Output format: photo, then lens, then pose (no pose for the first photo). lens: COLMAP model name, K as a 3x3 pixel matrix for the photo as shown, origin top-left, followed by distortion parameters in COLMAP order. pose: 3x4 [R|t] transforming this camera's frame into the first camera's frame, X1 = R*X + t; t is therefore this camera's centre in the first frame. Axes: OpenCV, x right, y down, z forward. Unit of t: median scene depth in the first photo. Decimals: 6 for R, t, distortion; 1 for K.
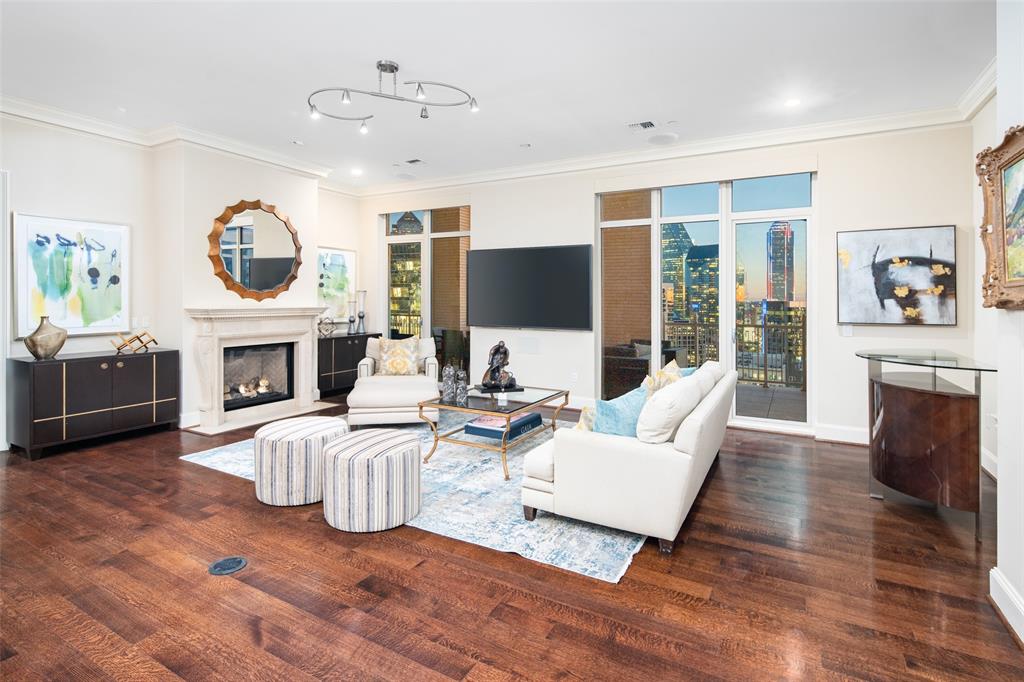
lens RADIAL K [[502.2, 0, 518.5], [0, 502.2, 304.7], [0, 0, 1]] dist [0.003268, -0.005326]
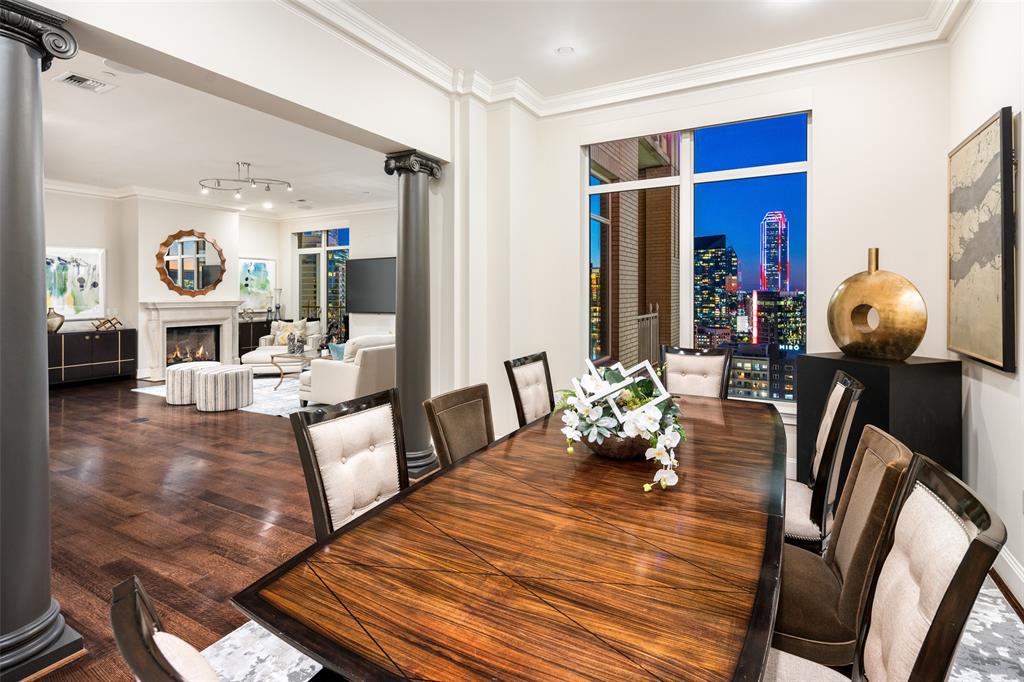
lens RADIAL K [[502.2, 0, 519.7], [0, 502.2, 293.2], [0, 0, 1]] dist [0.003268, -0.005326]
pose [[0.999904, -0.013246, 0.004023, 0.464988], [0.013288, 0.999854, -0.010725, 0.010286], [-0.003881, 0.010777, 0.999934, -0.516647]]
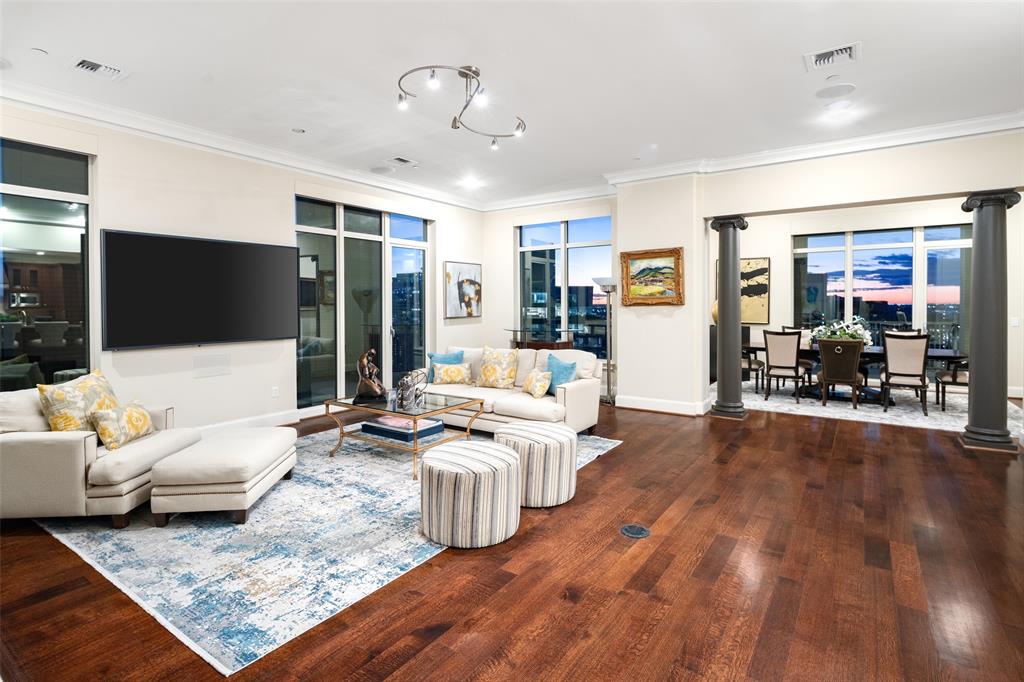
lens RADIAL K [[502.2, 0, 509.3], [0, 502.2, 306.7], [0, 0, 1]] dist [0.003268, -0.005326]
pose [[0.107181, -0.019541, 0.994047, -1.207180], [0.007670, 0.999793, 0.018827, -0.035468], [-0.994210, 0.005606, 0.107309, 0.776449]]
